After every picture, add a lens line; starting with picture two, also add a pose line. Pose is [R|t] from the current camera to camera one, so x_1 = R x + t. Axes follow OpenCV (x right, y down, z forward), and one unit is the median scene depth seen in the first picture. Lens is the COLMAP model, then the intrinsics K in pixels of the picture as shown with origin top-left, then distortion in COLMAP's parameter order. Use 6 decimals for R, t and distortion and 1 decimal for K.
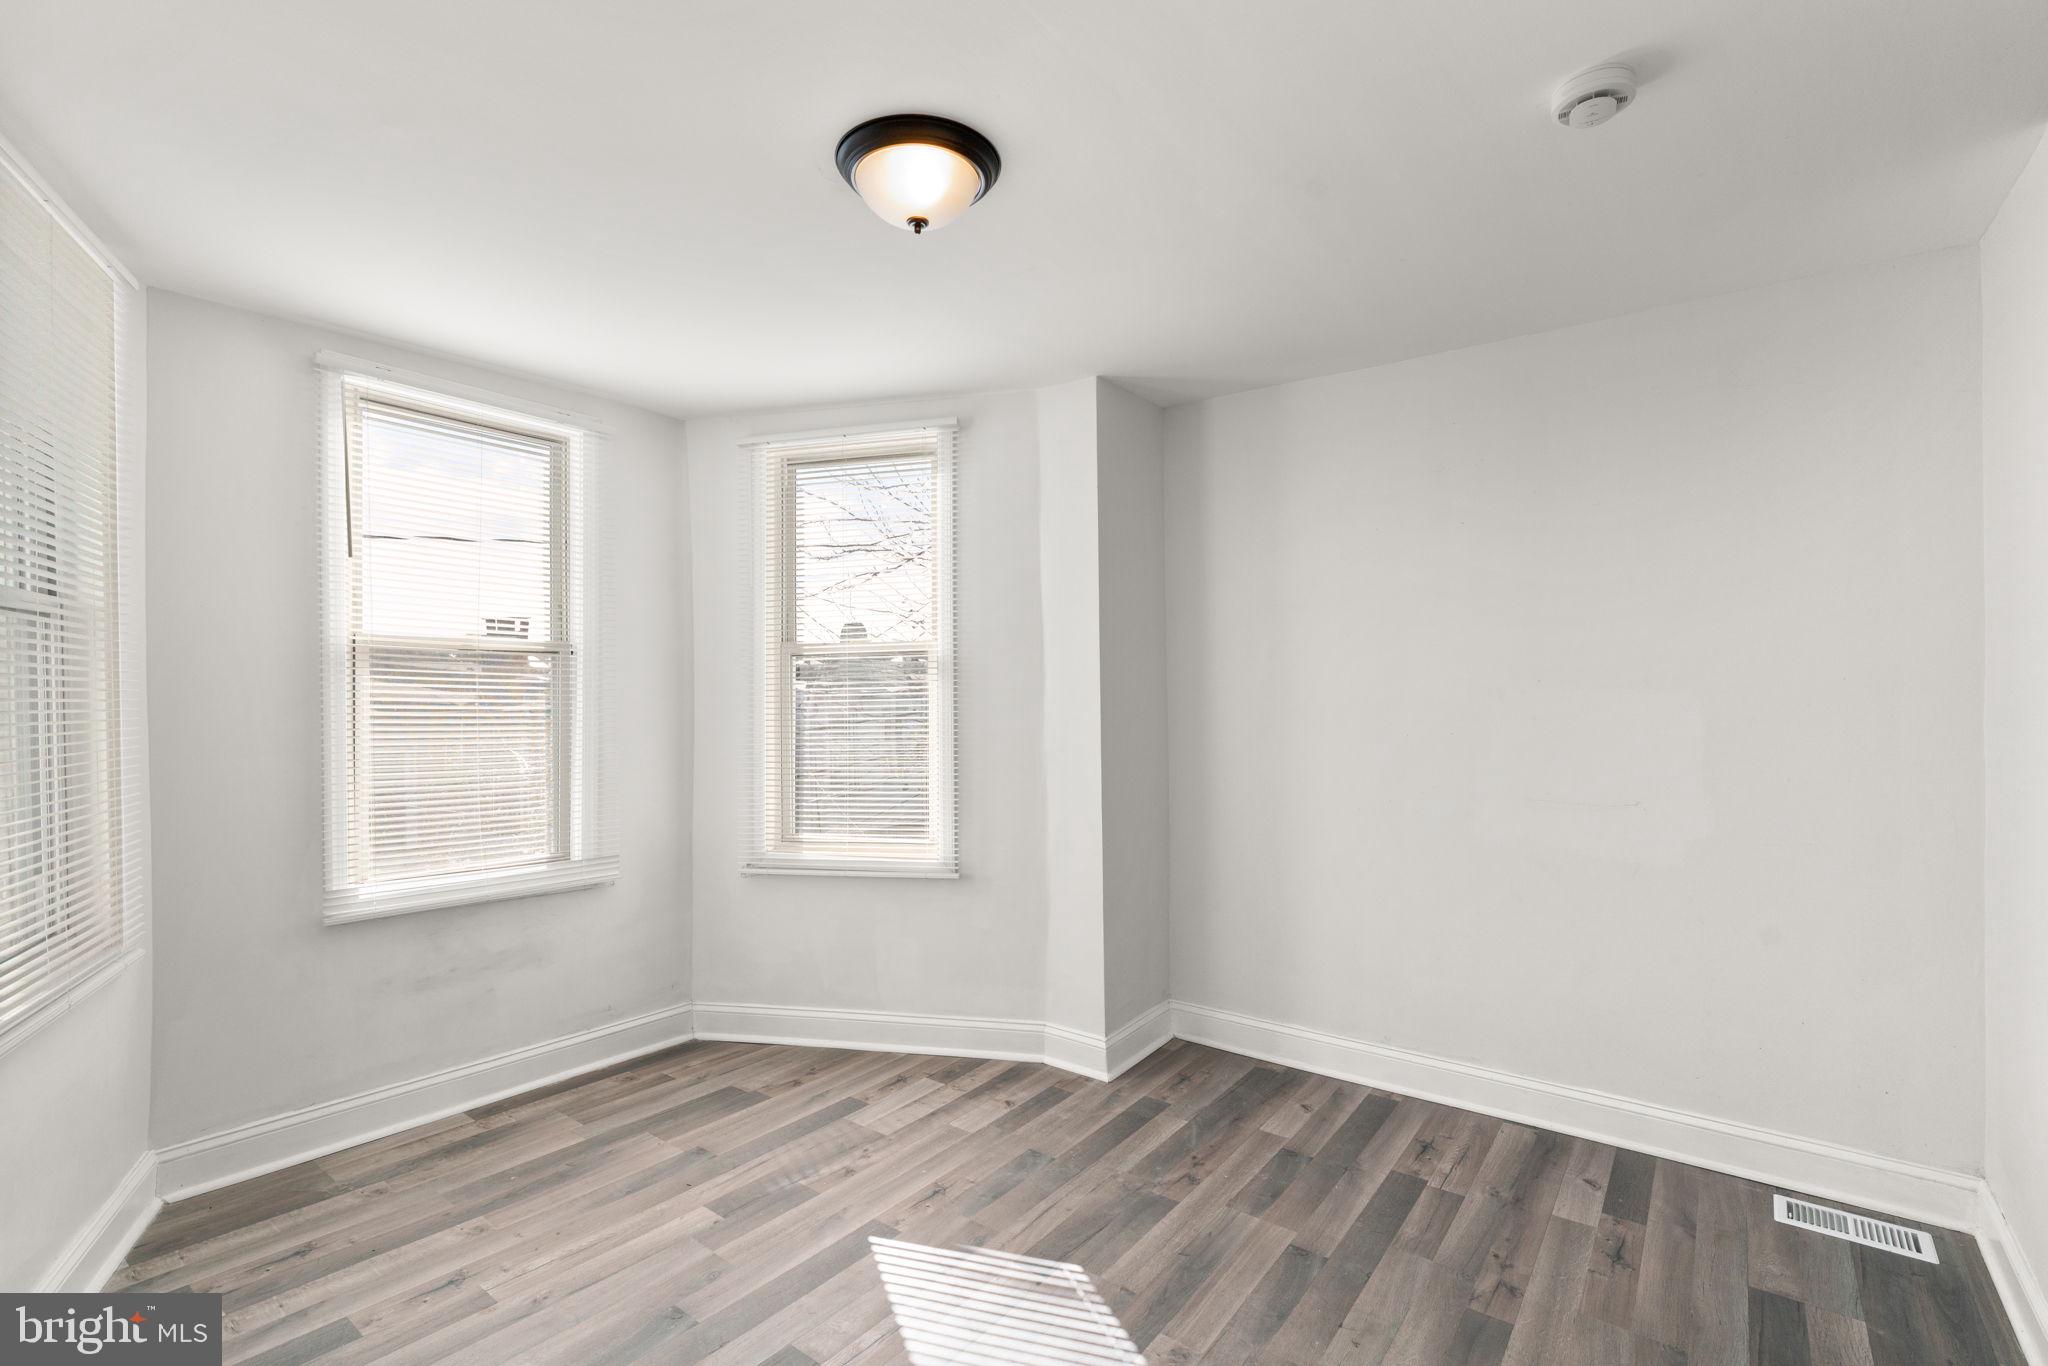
lens RADIAL K [[881.0, 0, 1022.9], [0, 881.0, 616.4], [0, 0, 1]] dist [-0.002116, 0.000154]
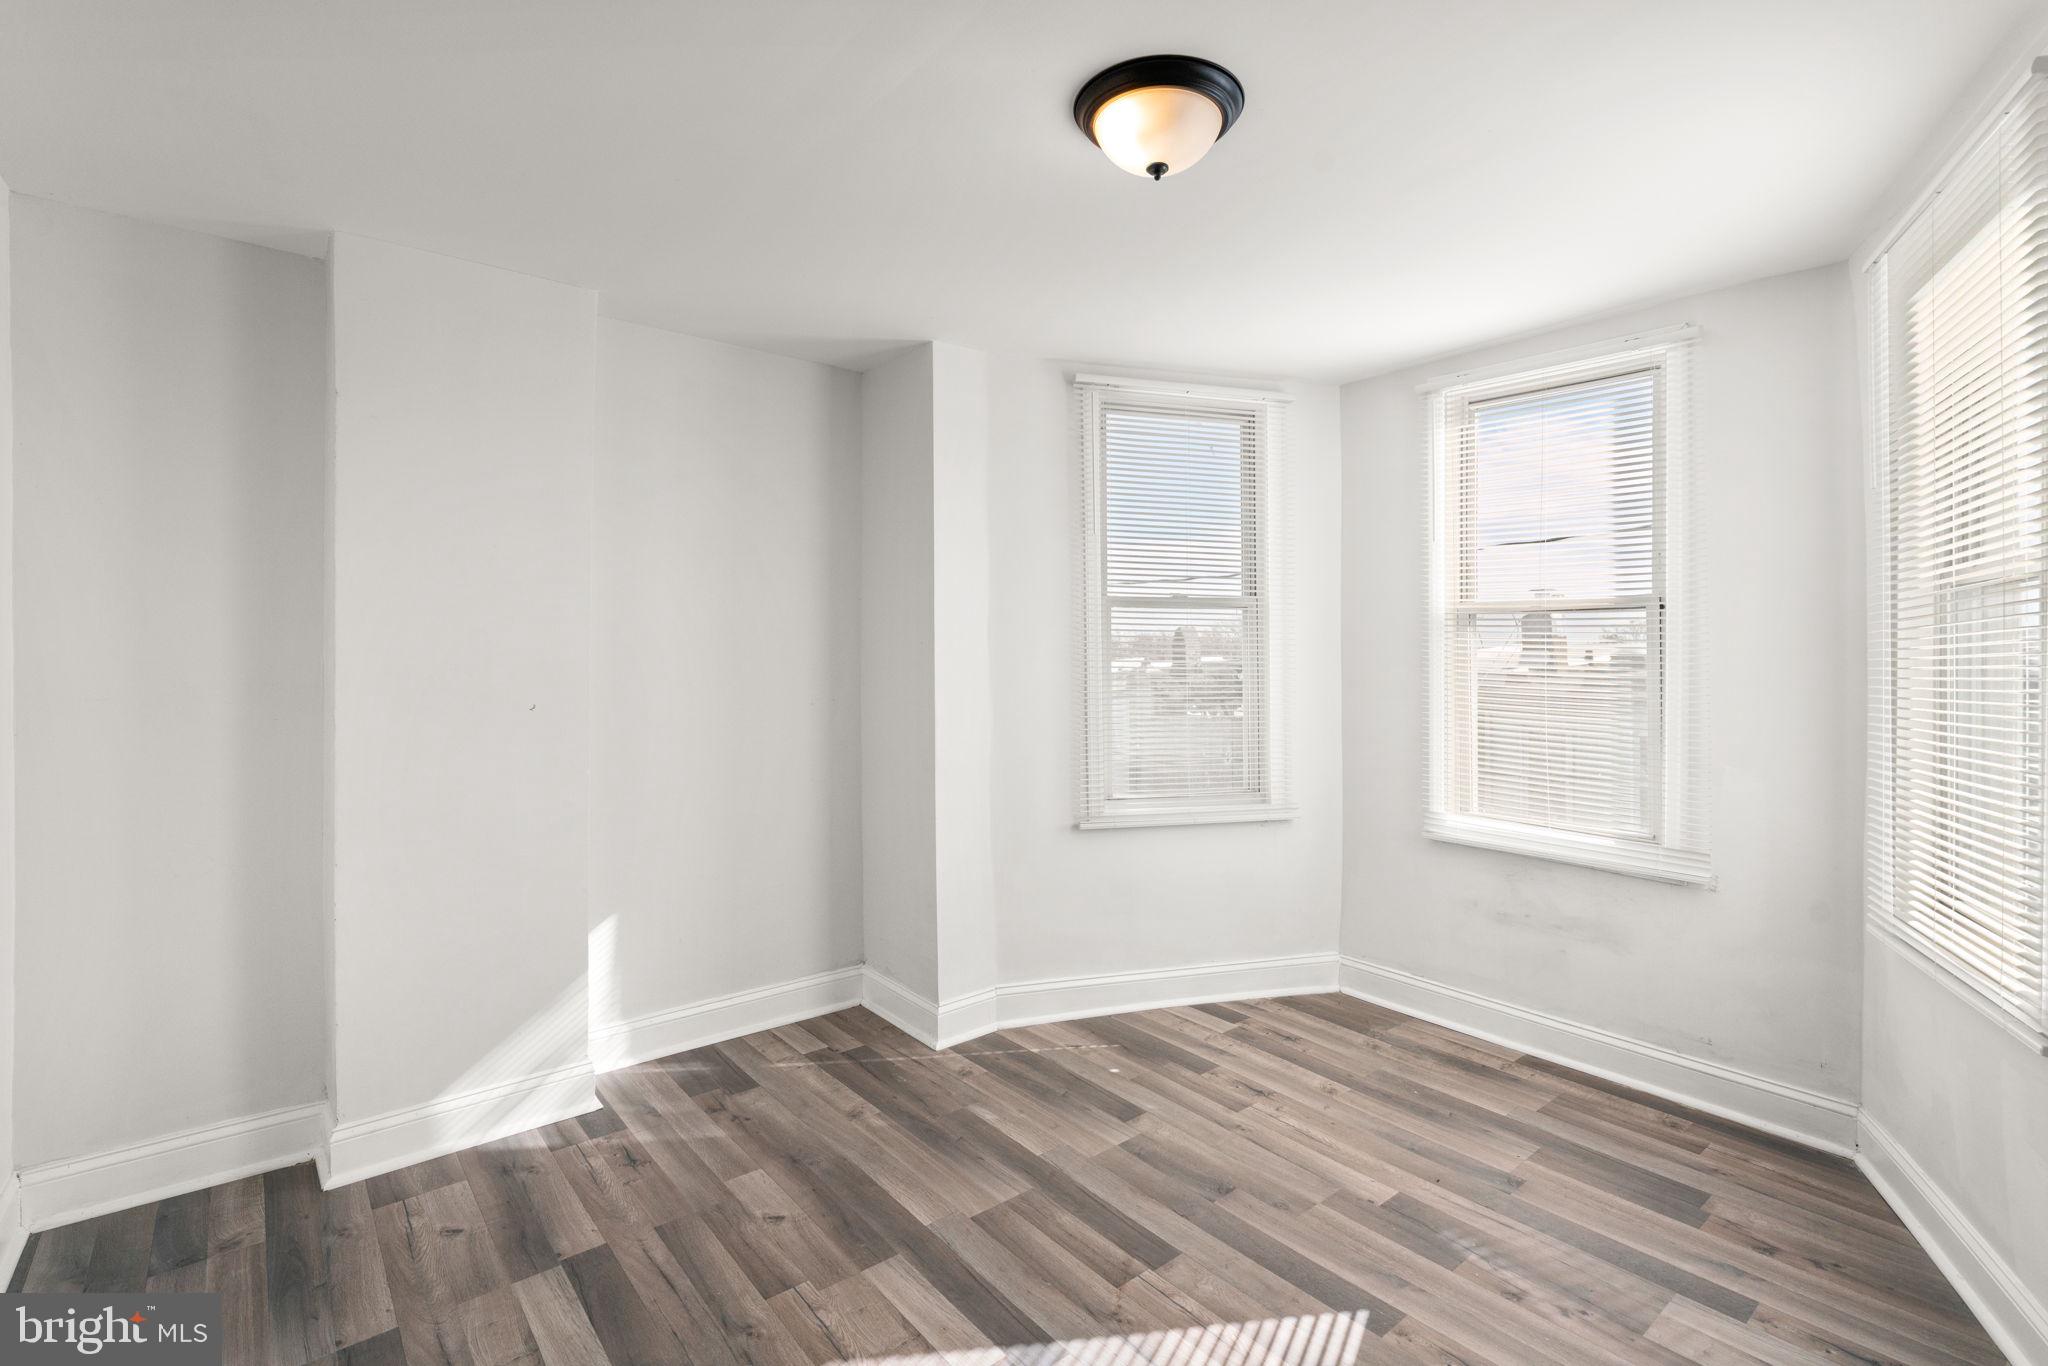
lens RADIAL K [[938.7, 0, 1031.5], [0, 938.7, 650.2], [0, 0, 1]] dist [-0.007617, 0.003786]
pose [[-0.202783, -0.006455, -0.979203, 0.613939], [0.087303, 0.995877, -0.024644, 0.077274], [0.975324, -0.090485, -0.201383, 0.771610]]
